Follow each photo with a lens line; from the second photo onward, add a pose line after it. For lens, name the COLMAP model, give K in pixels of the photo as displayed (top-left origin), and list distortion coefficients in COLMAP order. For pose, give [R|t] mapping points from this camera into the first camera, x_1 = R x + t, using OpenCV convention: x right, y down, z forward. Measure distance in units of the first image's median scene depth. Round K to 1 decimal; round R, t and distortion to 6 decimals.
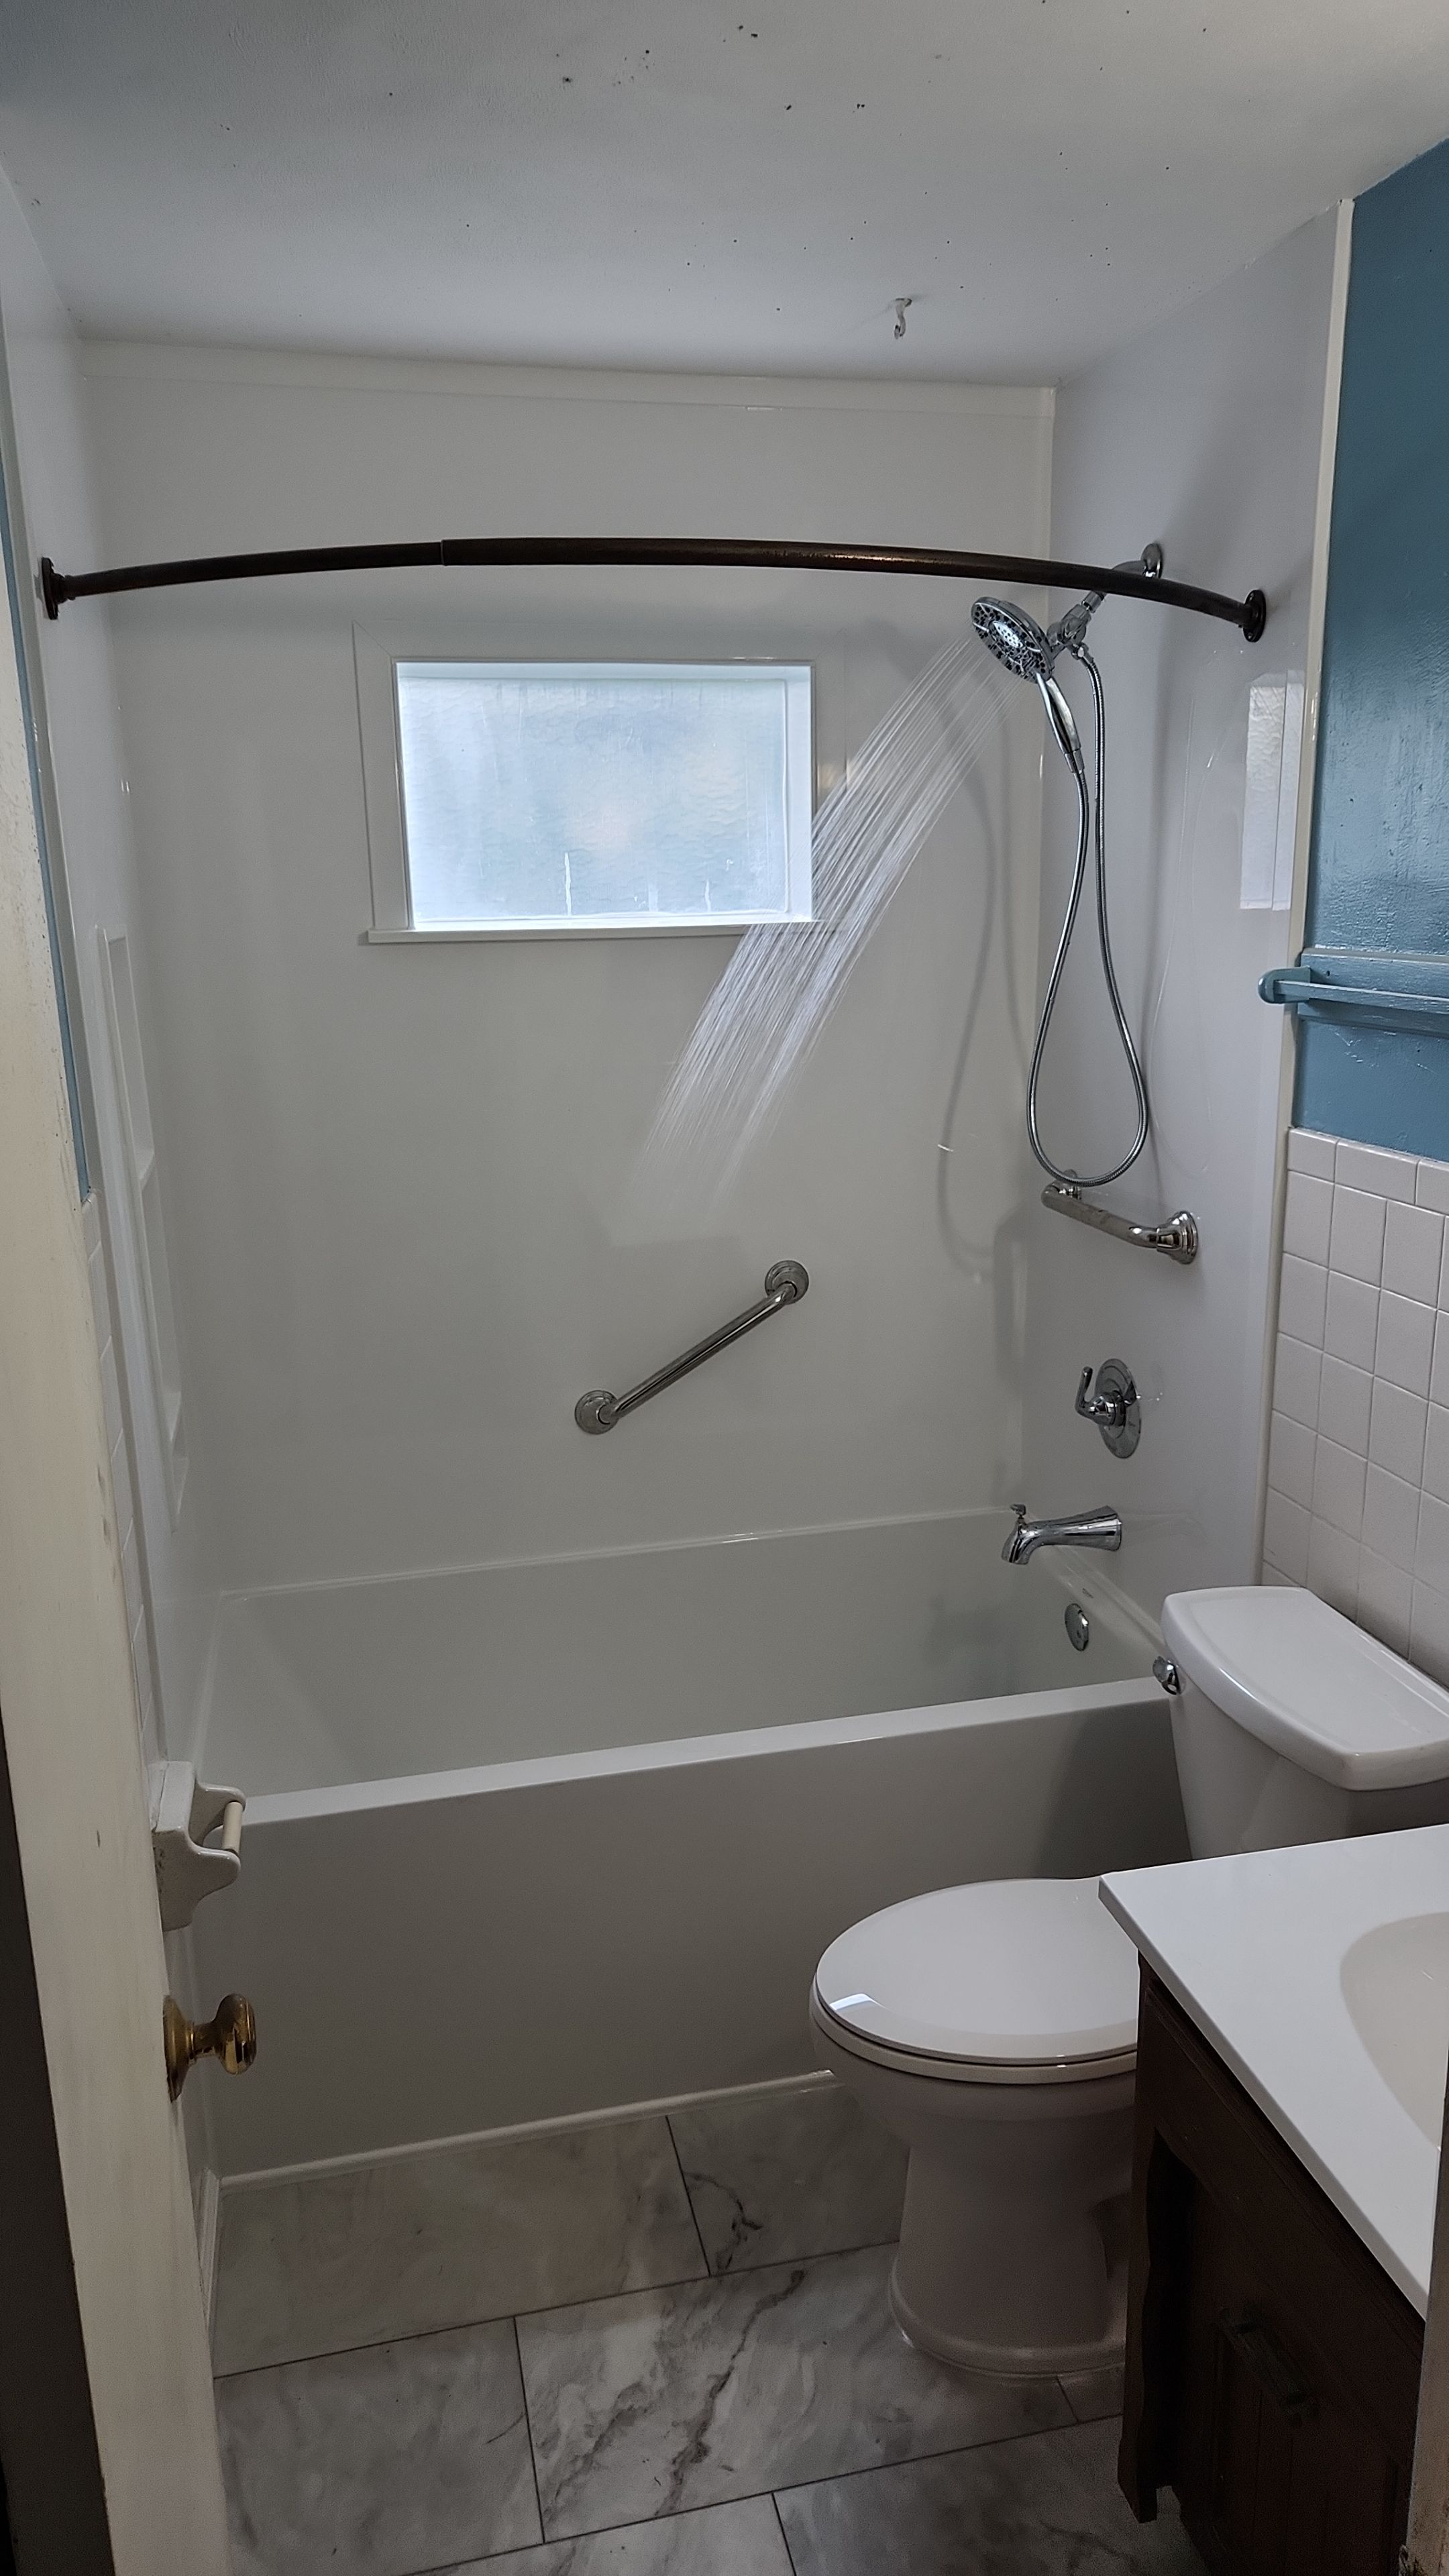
lens RADIAL K [[1713.7, 0, 753.1], [0, 1713.7, 1297.5], [0, 0, 1]] dist [0.070590, -0.069506]
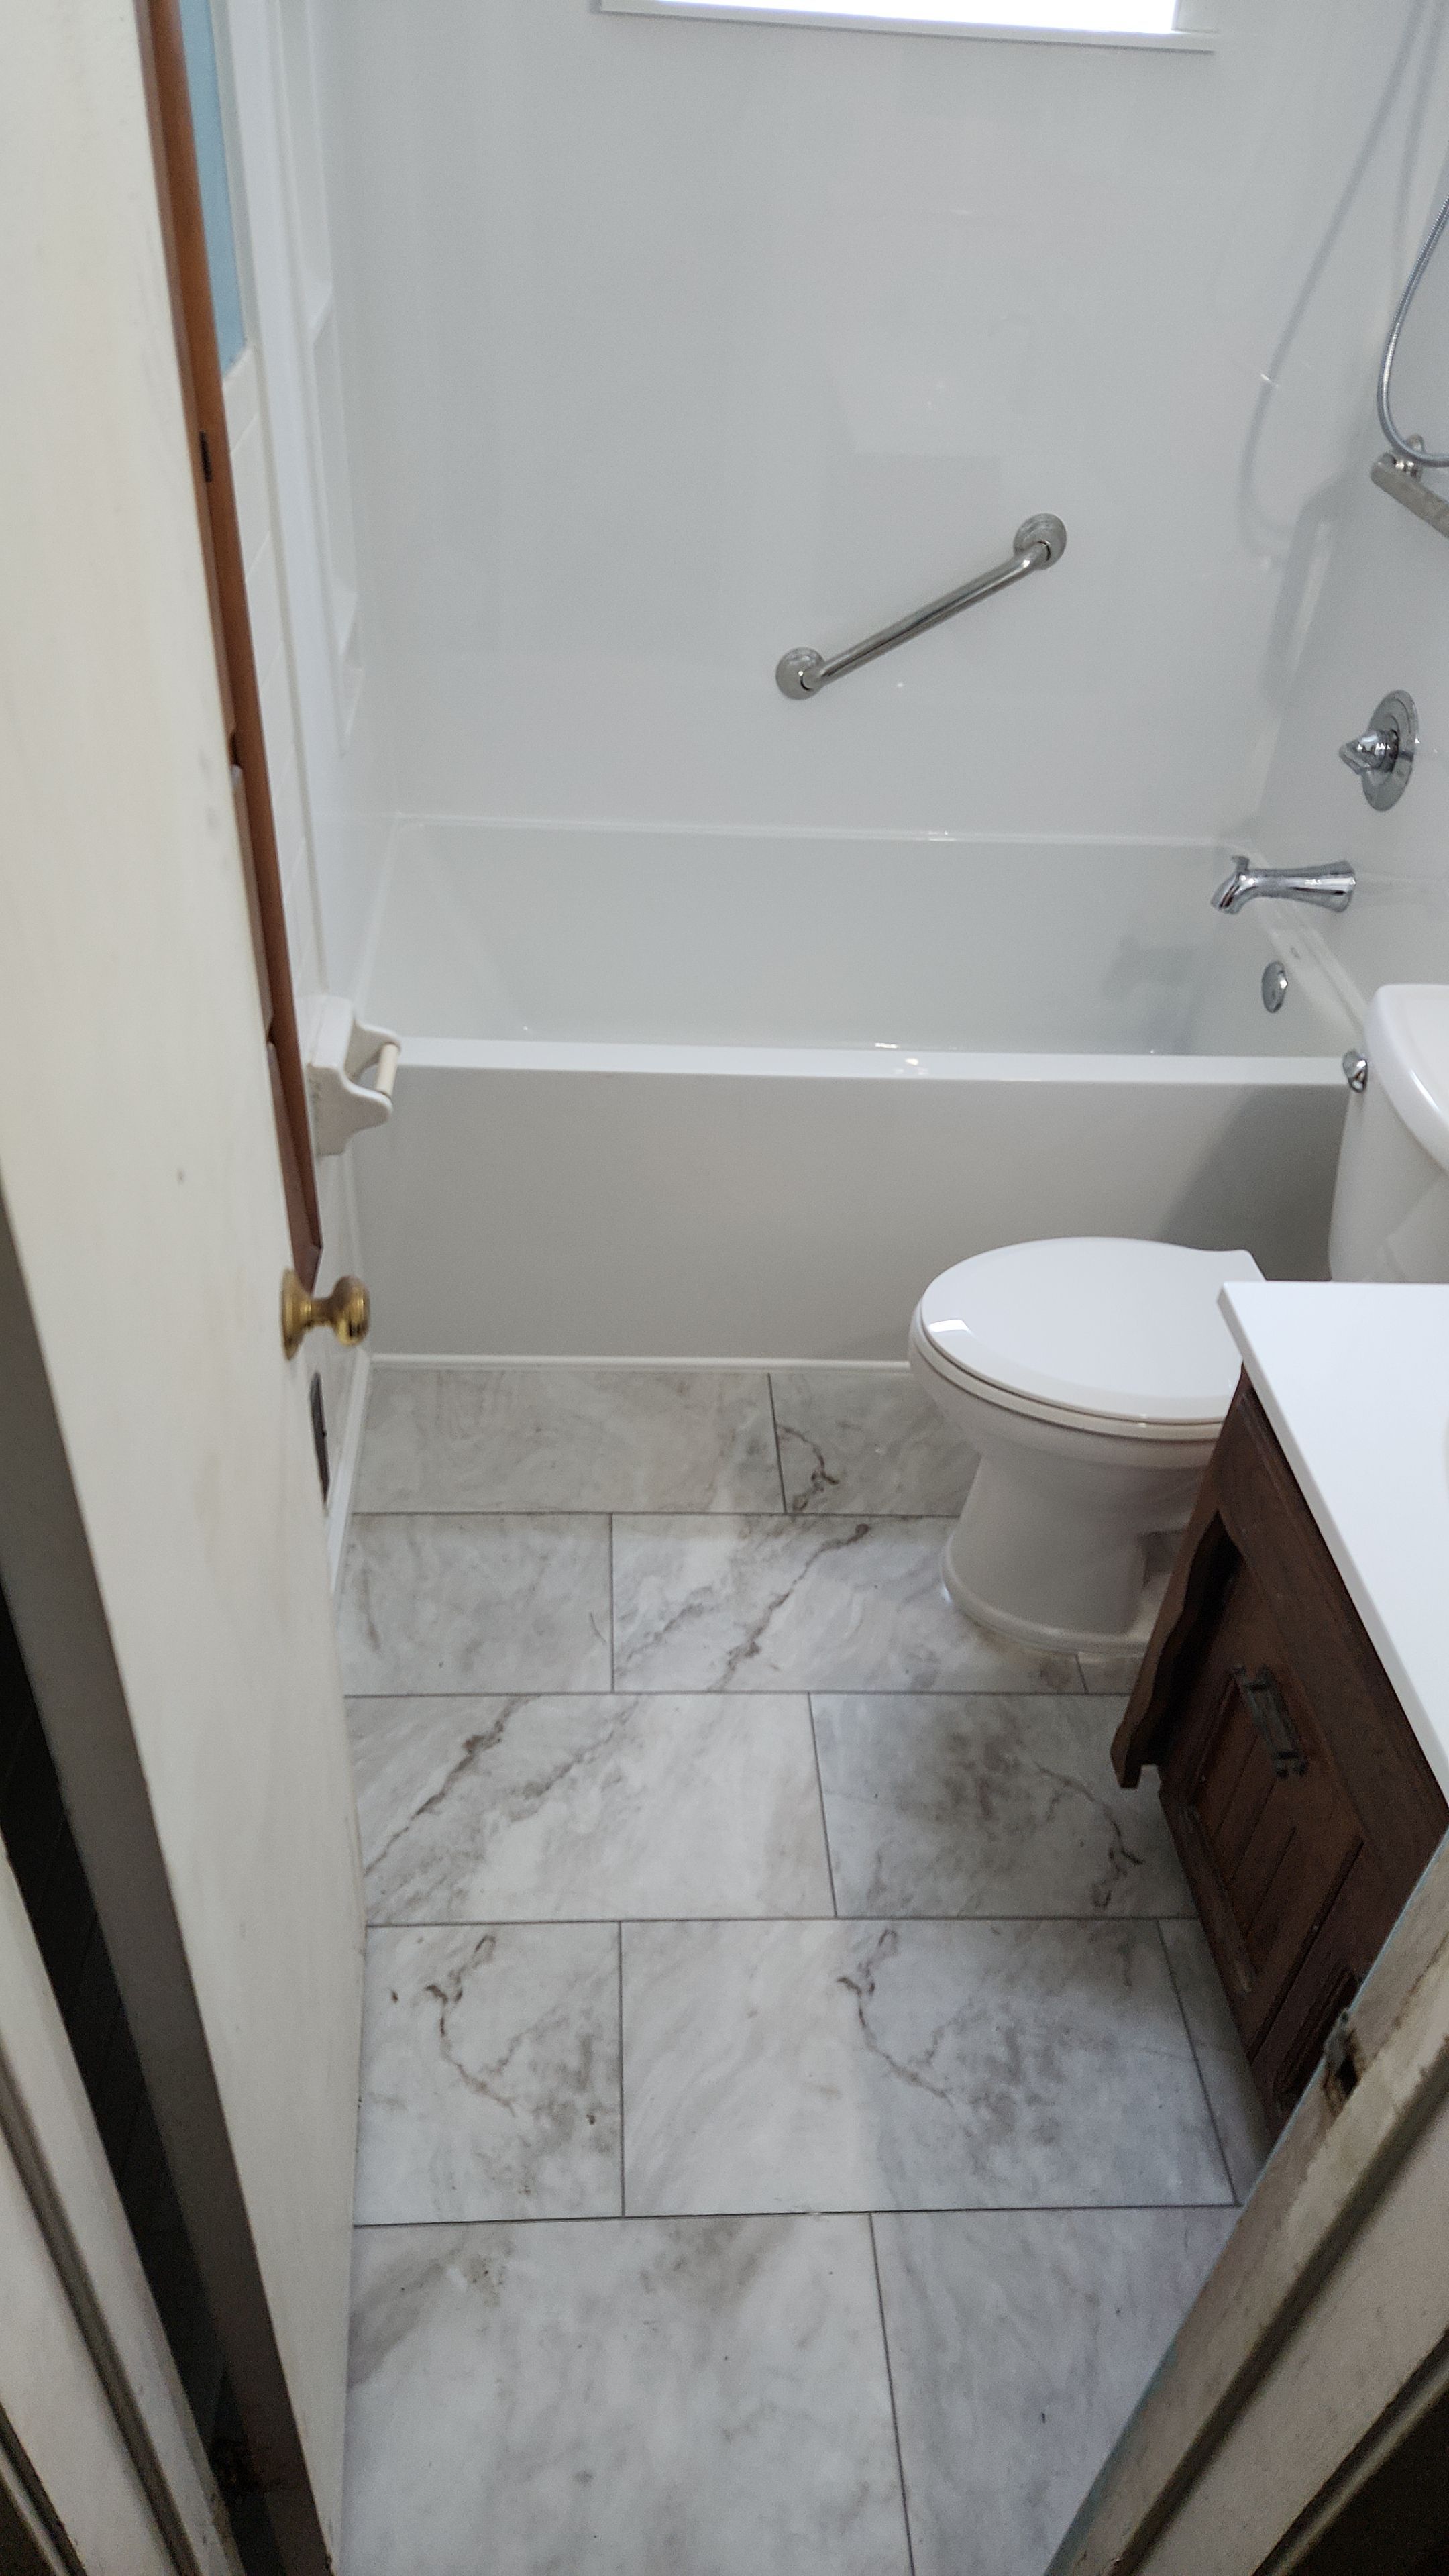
lens RADIAL K [[1713.7, 0, 708.3], [0, 1713.7, 1280.3], [0, 0, 1]] dist [0.070590, -0.069506]
pose [[0.980011, 0.173296, -0.097706, 0.007370], [-0.116809, 0.898794, 0.422522, -0.030103], [0.161039, -0.402663, 0.901071, 0.050312]]
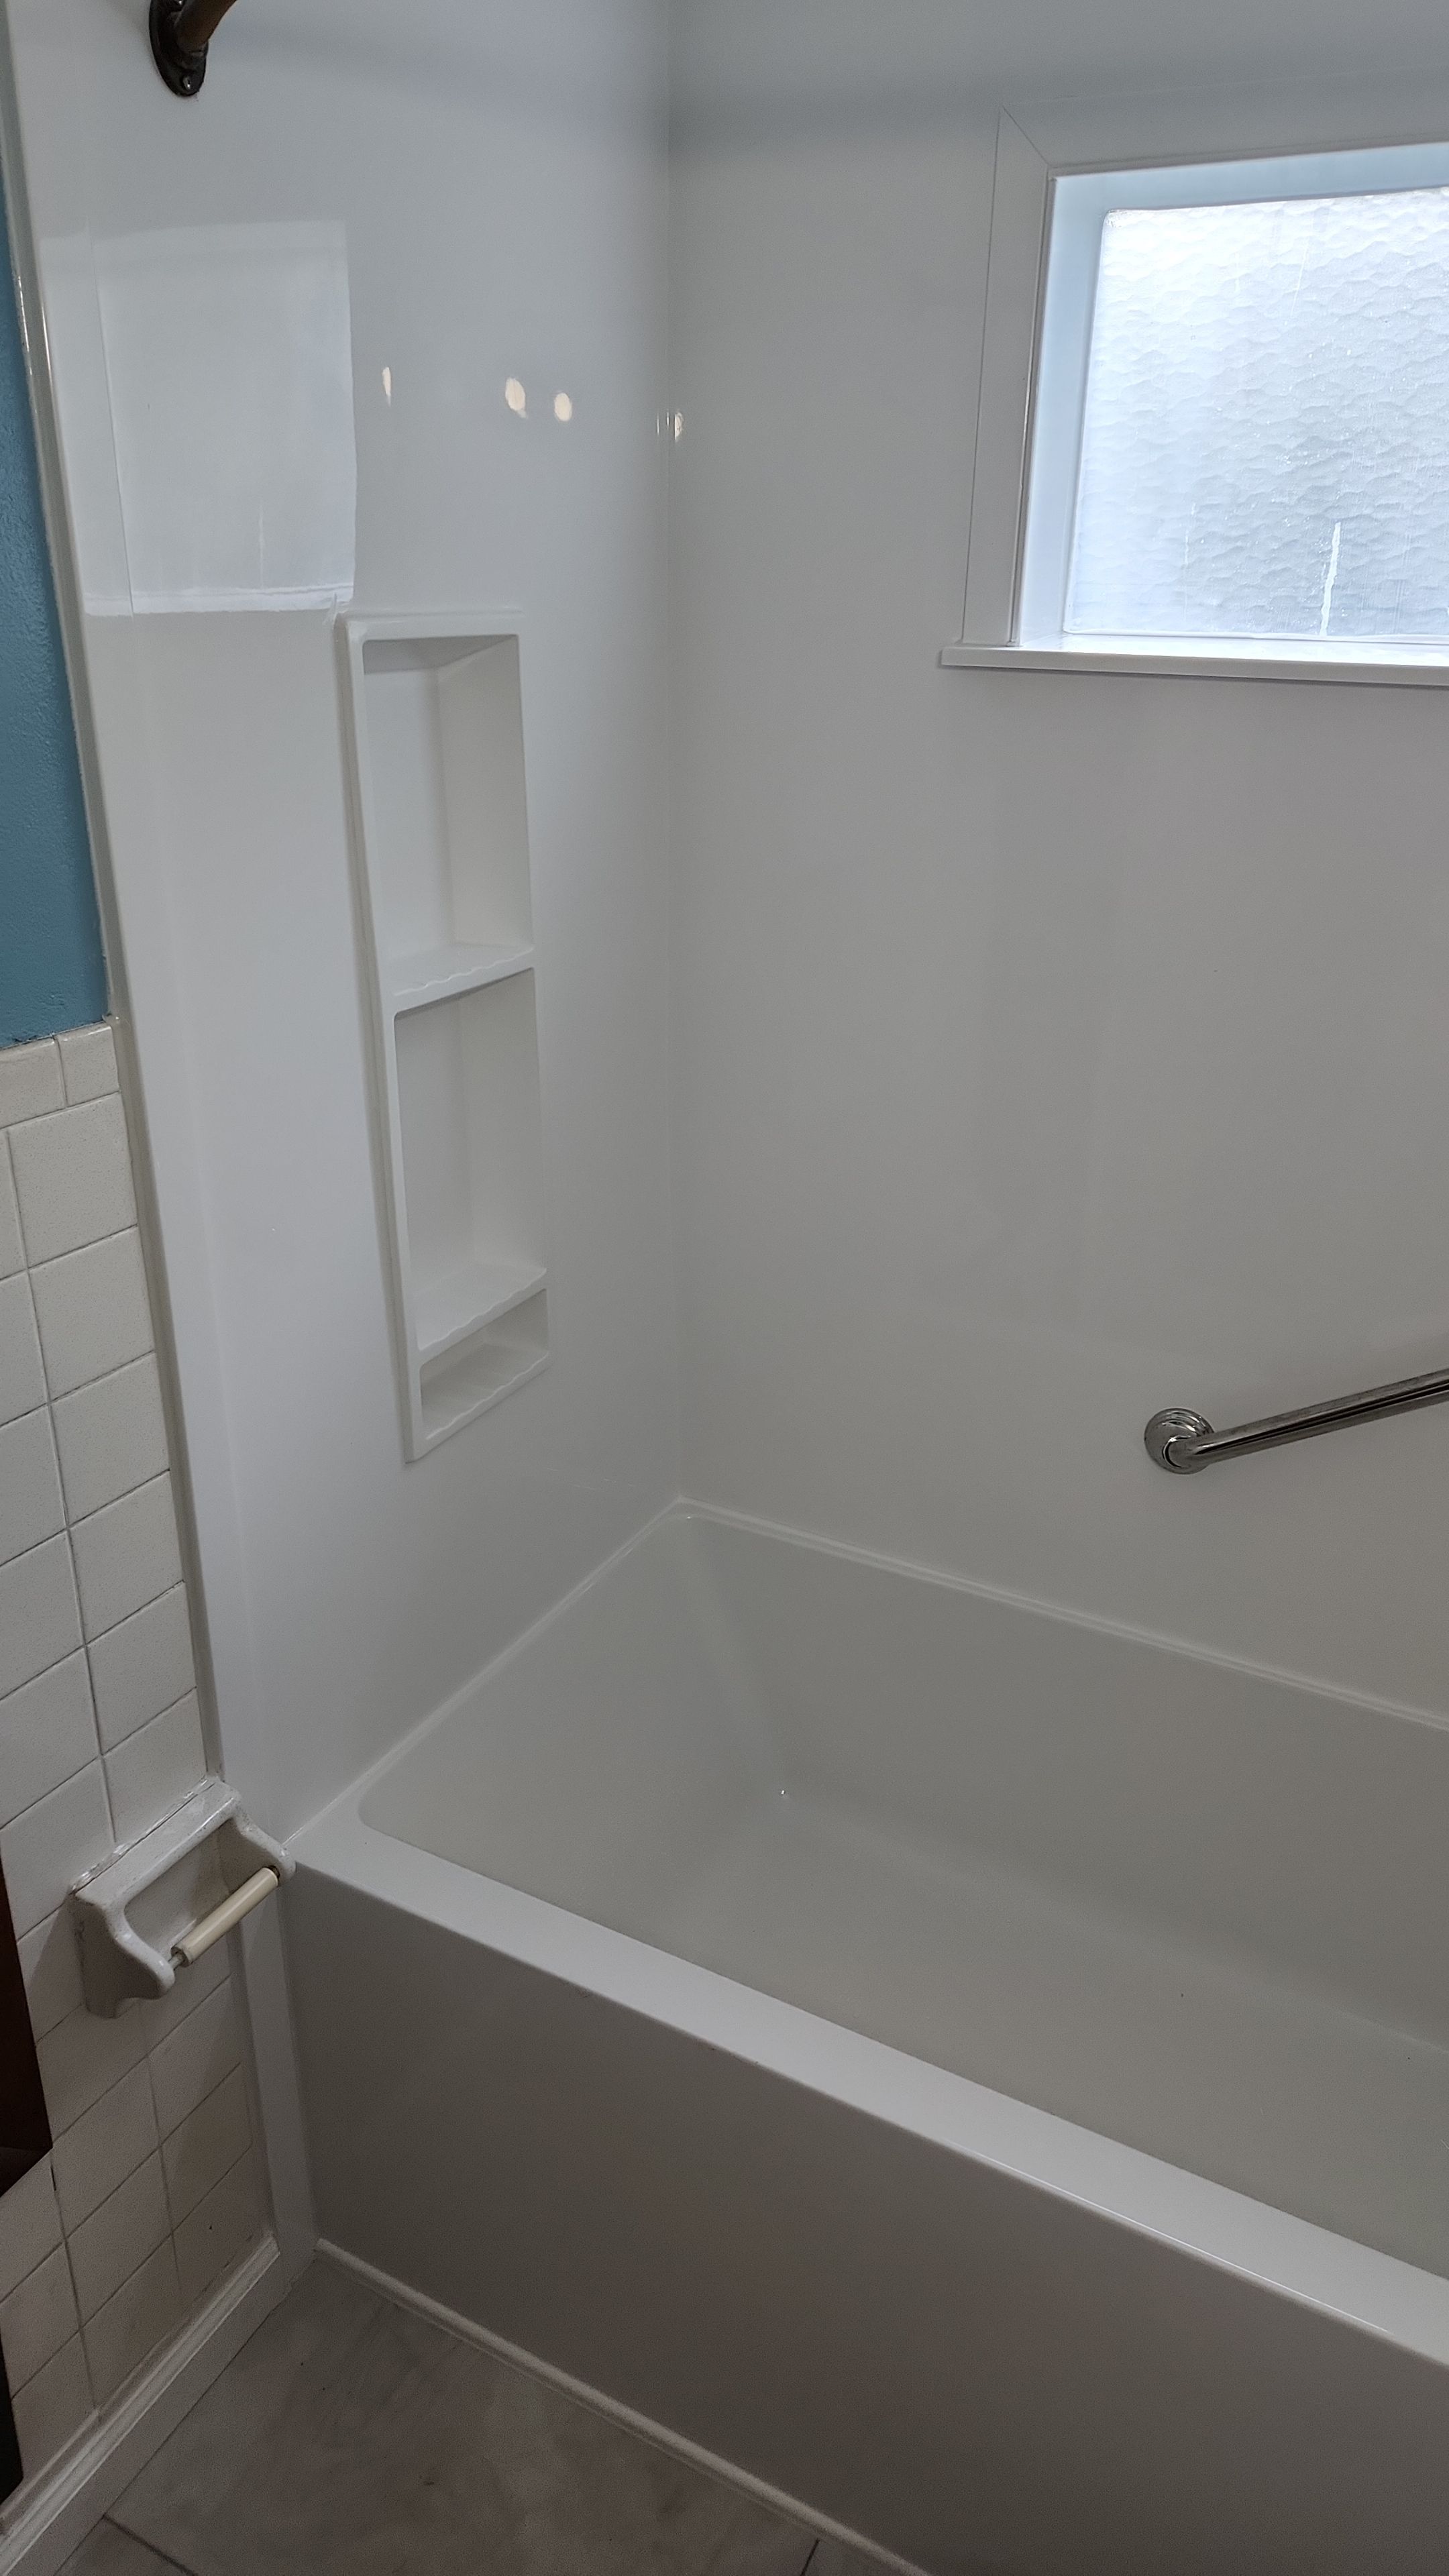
lens RADIAL K [[1768.6, 0, 753.3], [0, 1768.6, 1274.6], [0, 0, 1]] dist [0.080927, -0.049066]
pose [[0.756998, 0.278556, -0.591068, 0.203336], [-0.189017, 0.959257, 0.209995, -0.126287], [0.625482, -0.047244, 0.778807, 0.469974]]
